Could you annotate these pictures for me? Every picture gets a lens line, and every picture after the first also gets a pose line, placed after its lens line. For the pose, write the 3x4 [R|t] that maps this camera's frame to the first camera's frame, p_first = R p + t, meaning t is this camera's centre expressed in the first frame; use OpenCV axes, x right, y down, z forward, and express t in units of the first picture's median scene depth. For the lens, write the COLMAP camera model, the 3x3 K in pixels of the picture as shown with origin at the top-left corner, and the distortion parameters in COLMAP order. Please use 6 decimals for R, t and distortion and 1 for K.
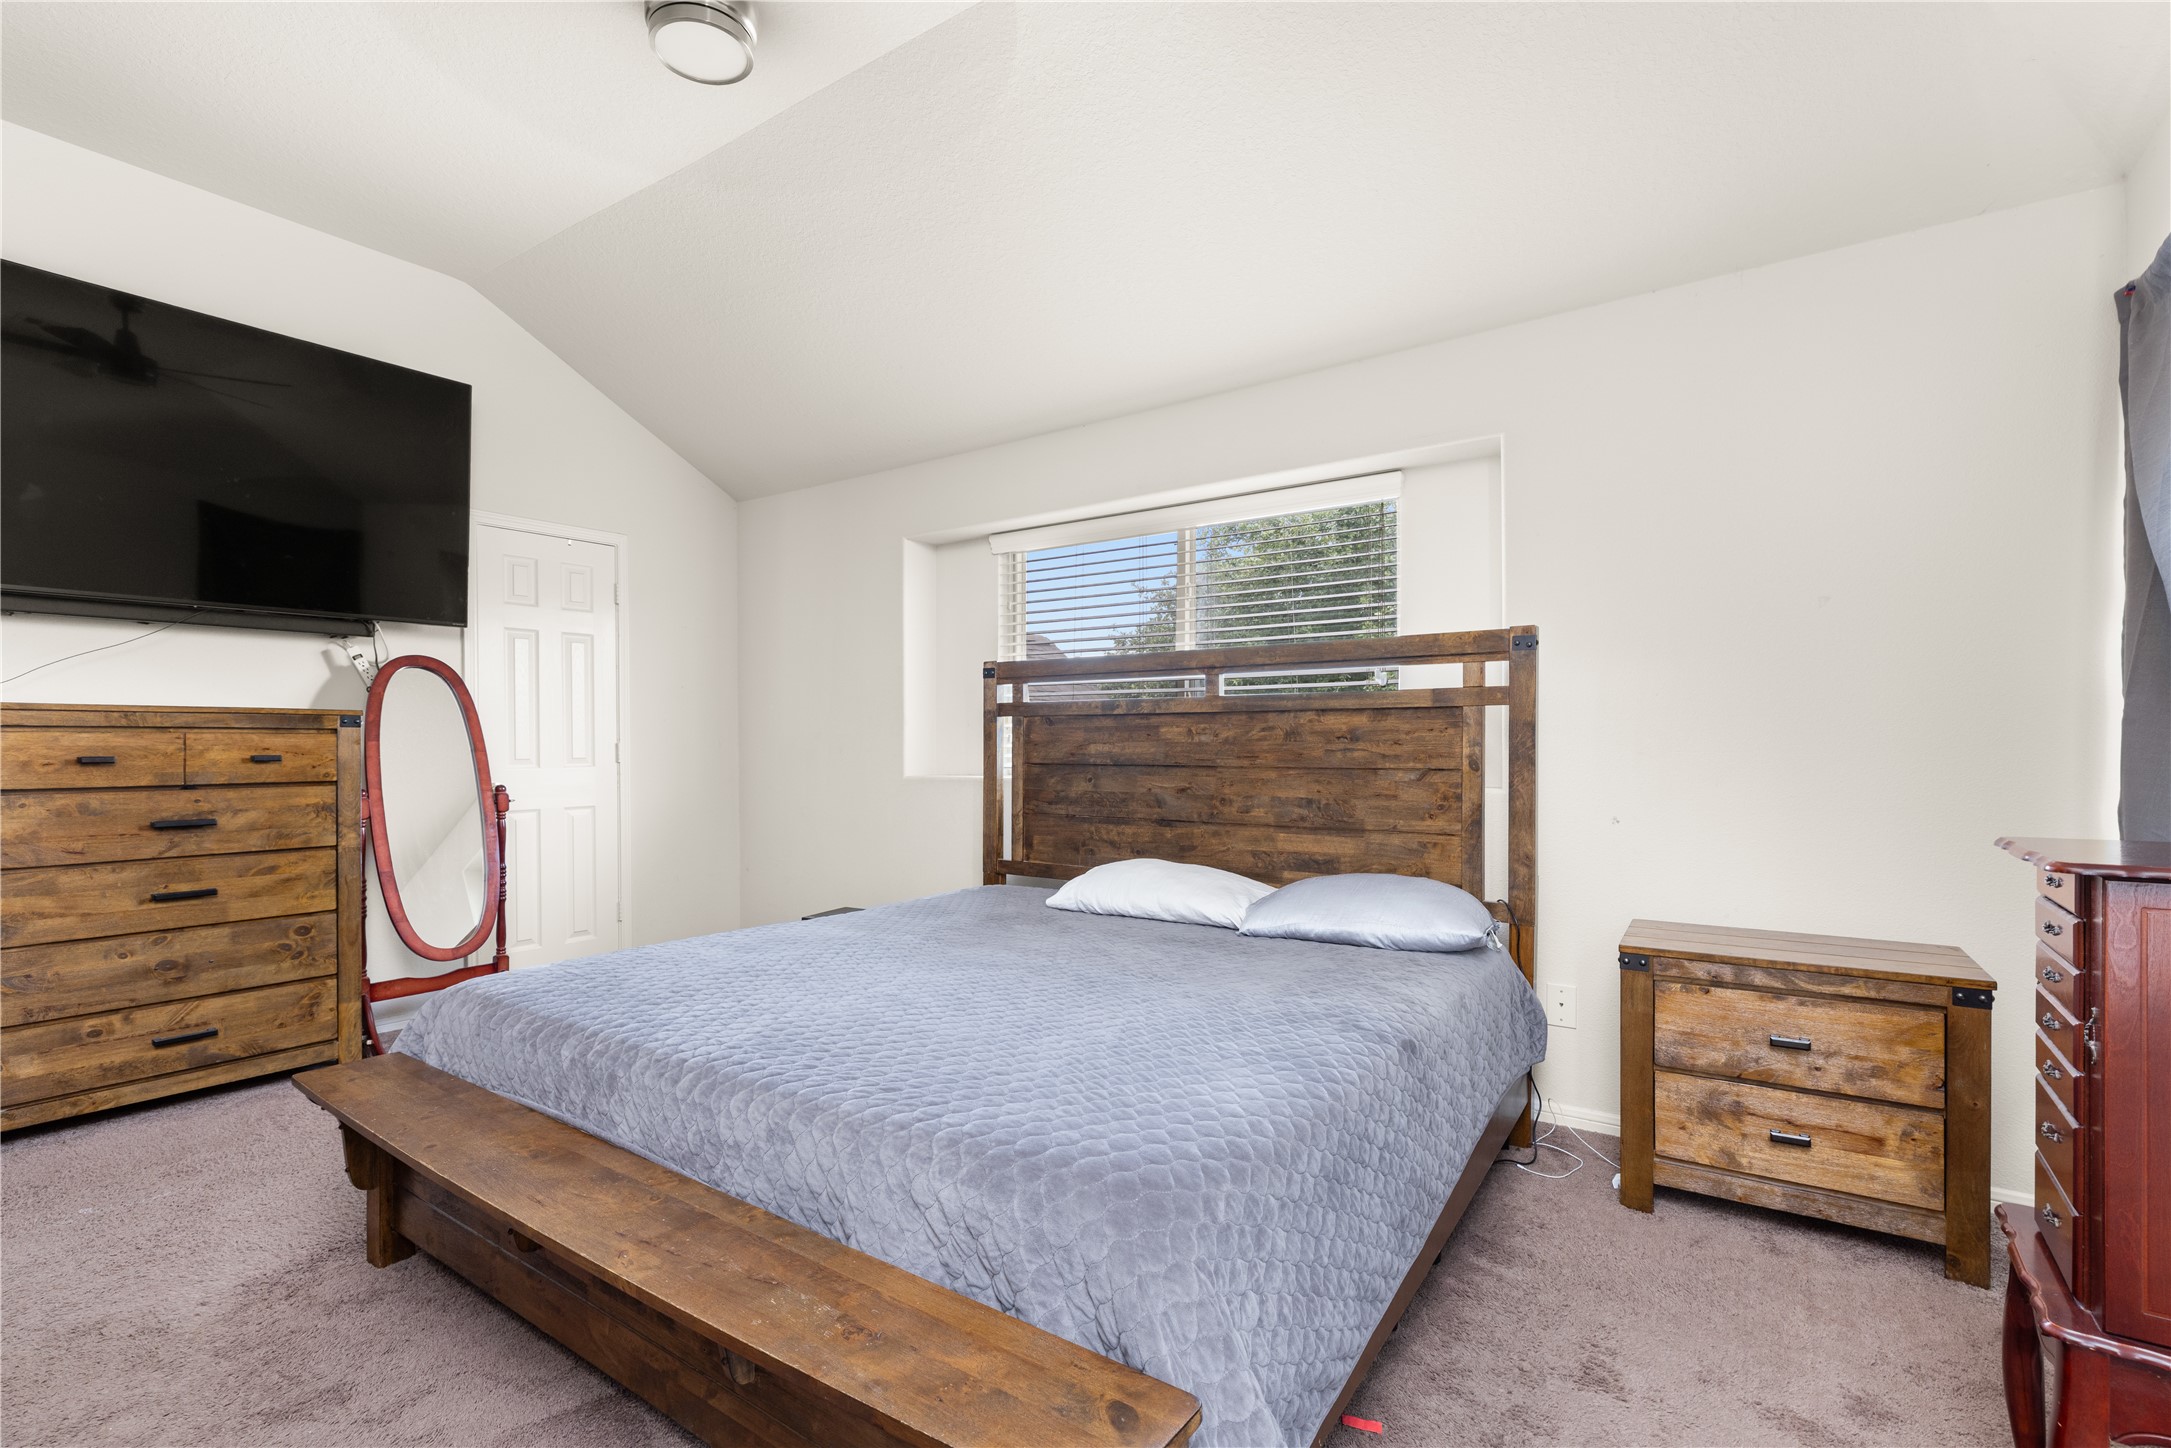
lens RADIAL K [[975.4, 0, 1083.5], [0, 975.4, 739.7], [0, 0, 1]] dist [0.000477, 0.000826]
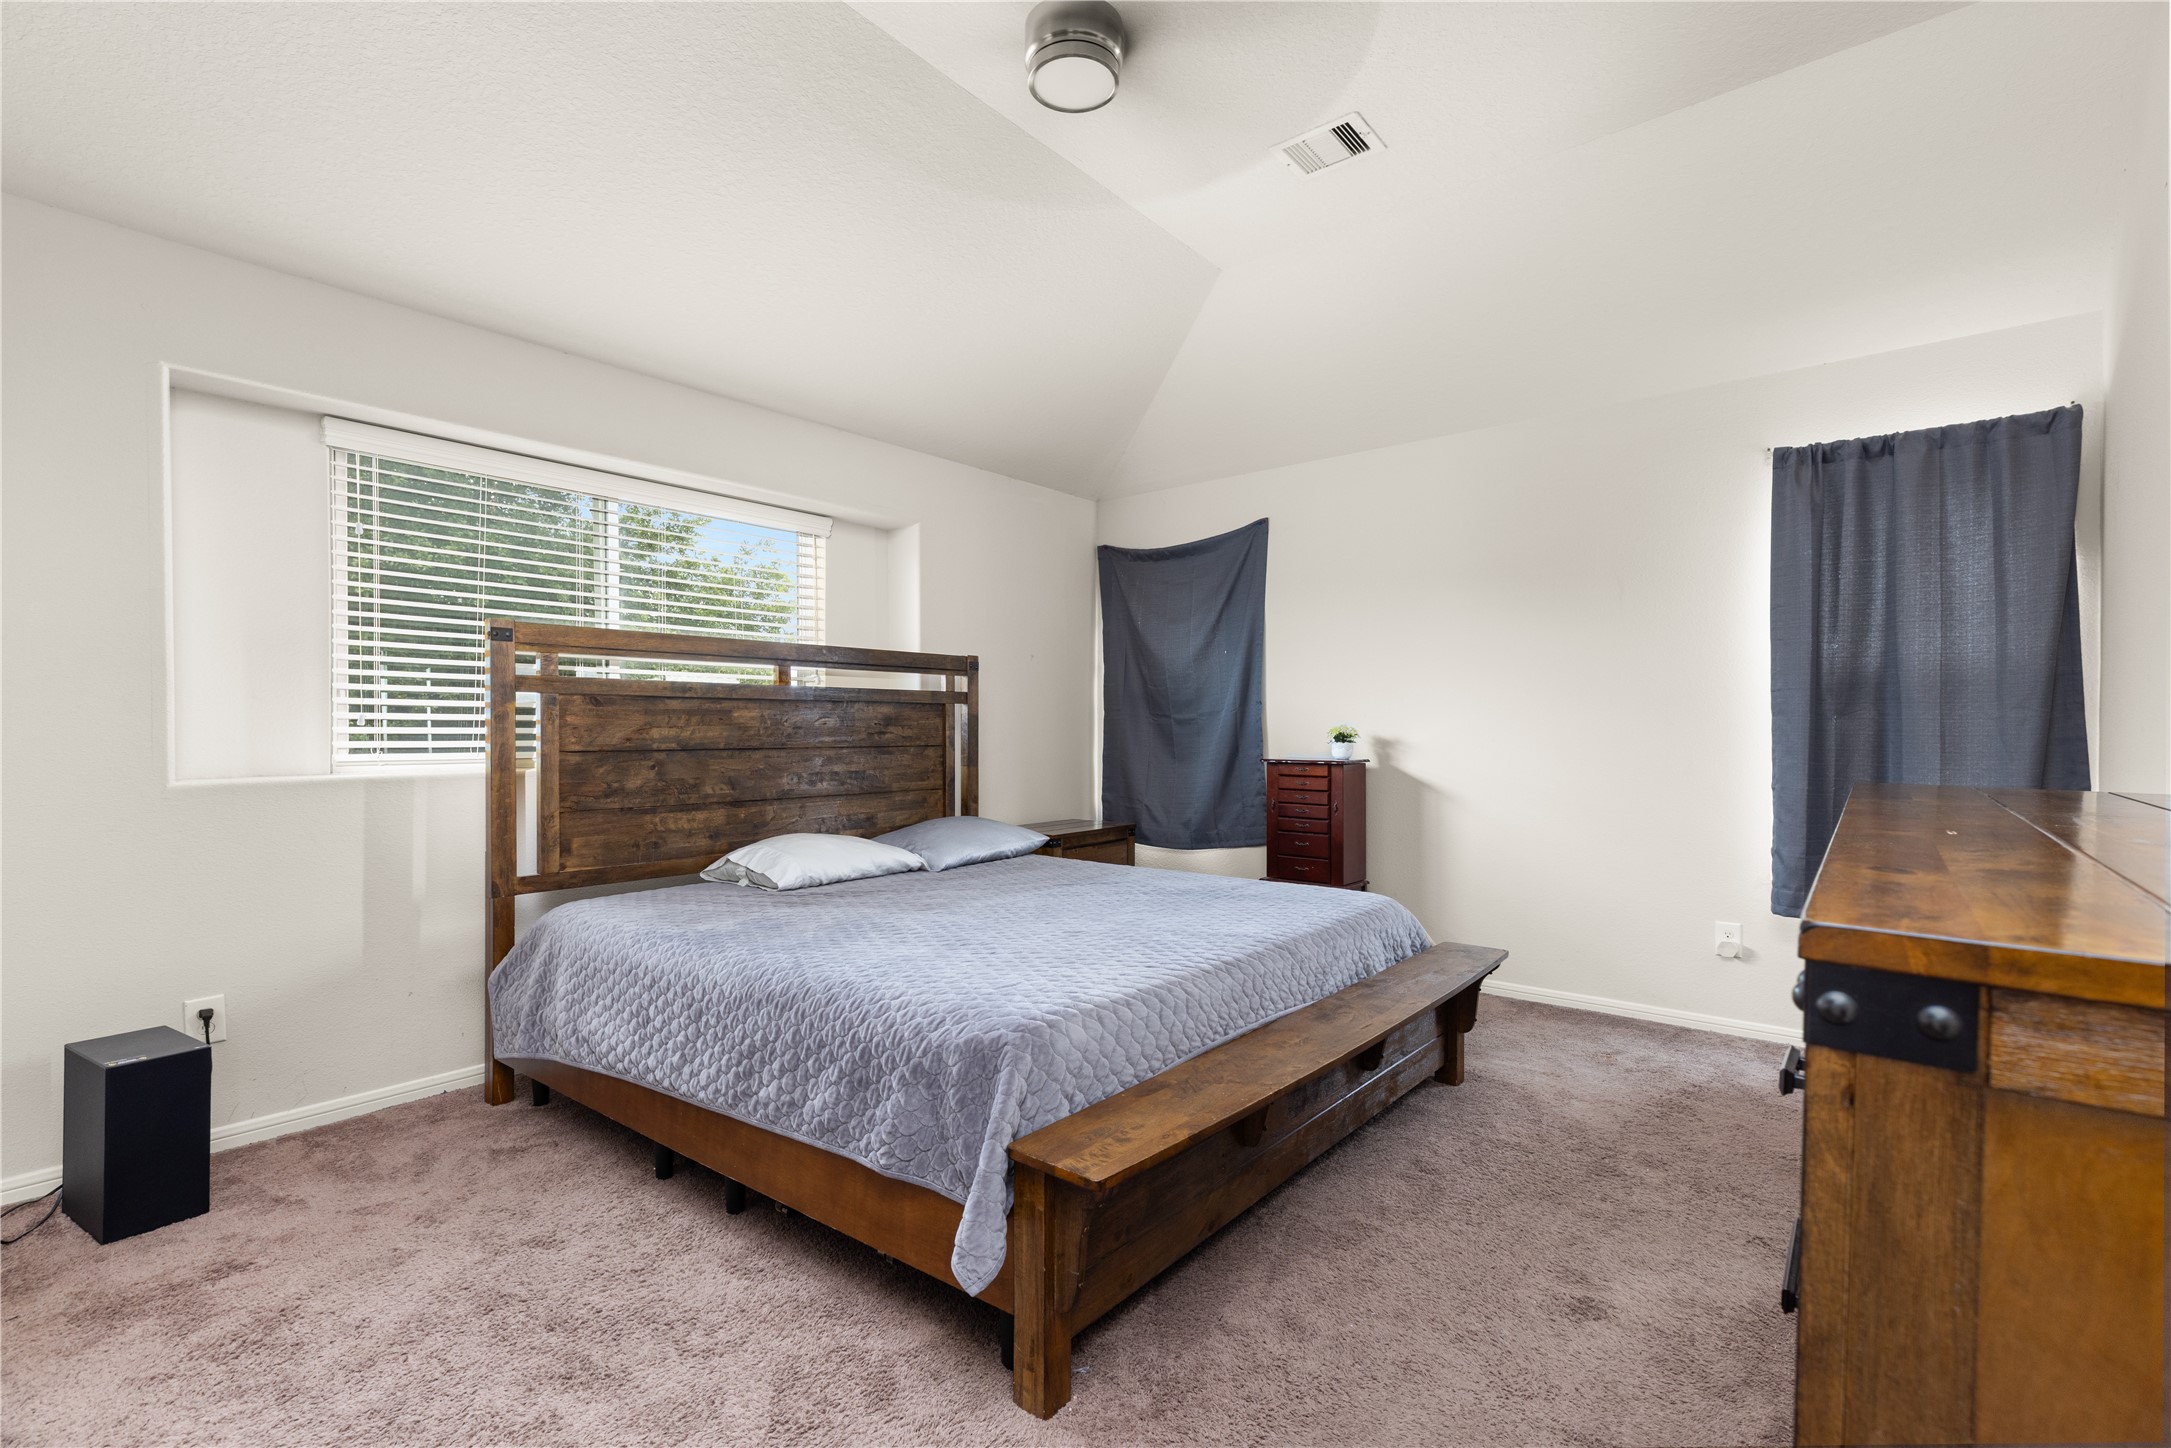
lens RADIAL K [[975.4, 0, 1080.7], [0, 975.4, 727.8], [0, 0, 1]] dist [0.000477, 0.000826]
pose [[0.081231, 0.005660, 0.996679, -0.882470], [-0.000341, 0.999984, -0.005651, 0.009412], [-0.996695, 0.000119, 0.081232, 0.528598]]
